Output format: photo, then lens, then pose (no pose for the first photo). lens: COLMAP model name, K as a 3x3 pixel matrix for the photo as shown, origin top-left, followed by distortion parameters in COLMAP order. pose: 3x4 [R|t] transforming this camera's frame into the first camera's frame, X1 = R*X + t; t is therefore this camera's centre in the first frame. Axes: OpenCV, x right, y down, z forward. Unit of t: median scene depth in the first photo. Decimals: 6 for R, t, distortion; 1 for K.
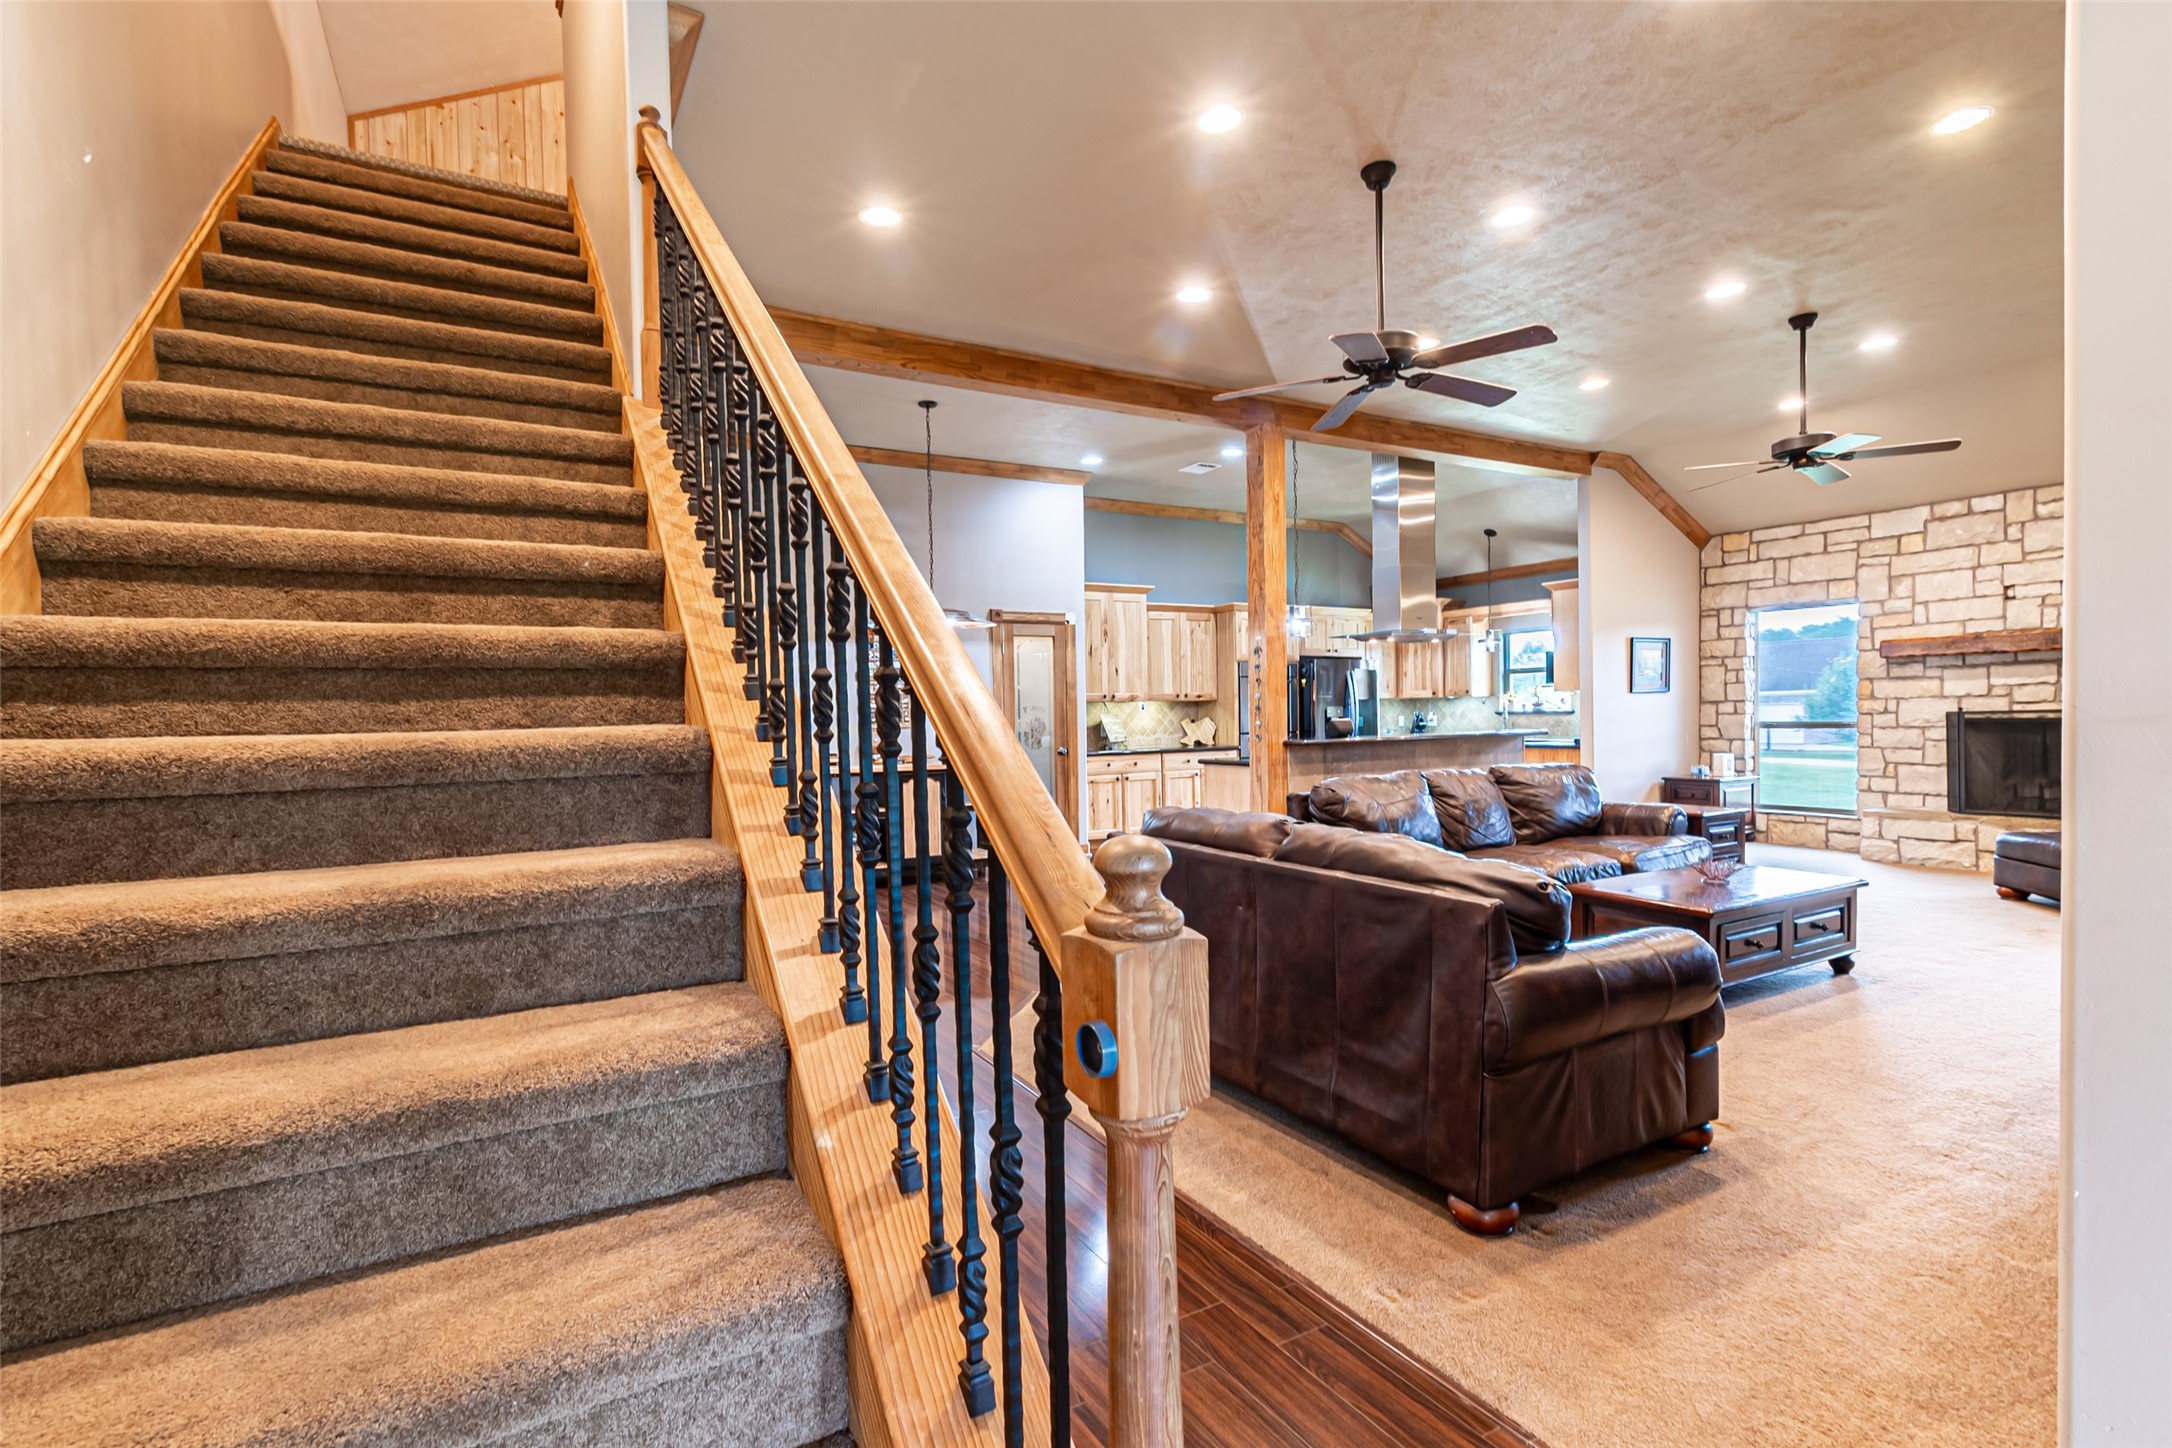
lens RADIAL K [[968.7, 0, 1083.4], [0, 968.7, 724.5], [0, 0, 1]] dist [0.004152, 0.000321]
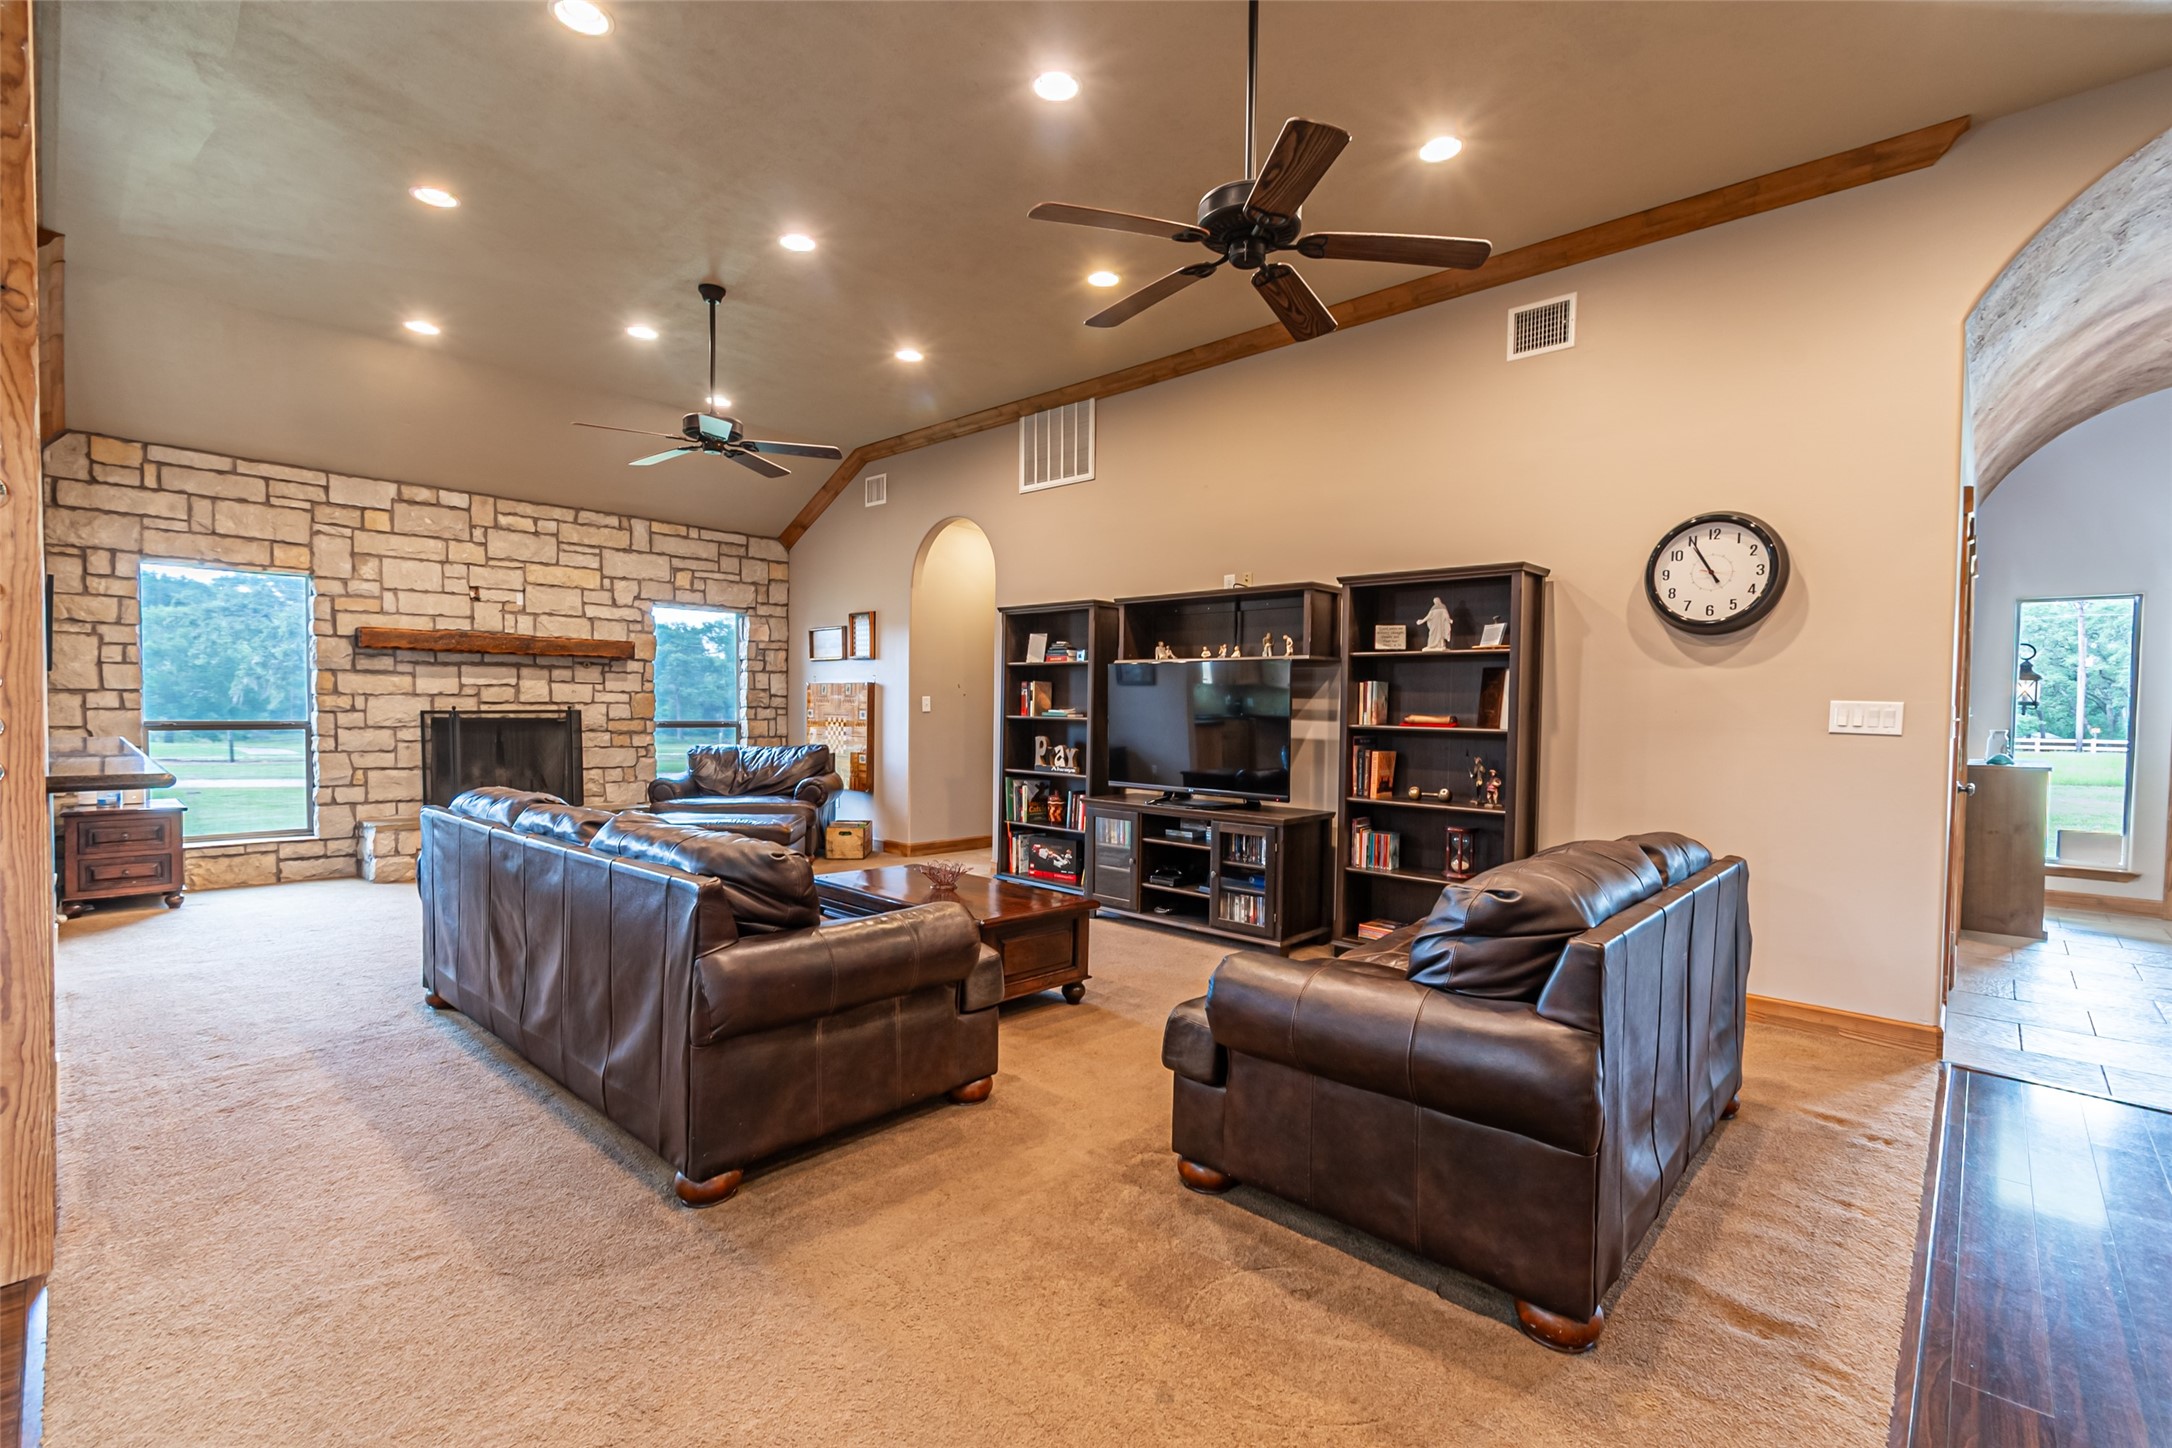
lens RADIAL K [[968.7, 0, 1080.7], [0, 968.7, 735.7], [0, 0, 1]] dist [0.004152, 0.000321]
pose [[-0.273413, -0.008672, 0.961858, -0.178651], [0.005550, 0.999928, 0.010593, 0.004422], [-0.961881, 0.008234, -0.273345, 0.626077]]
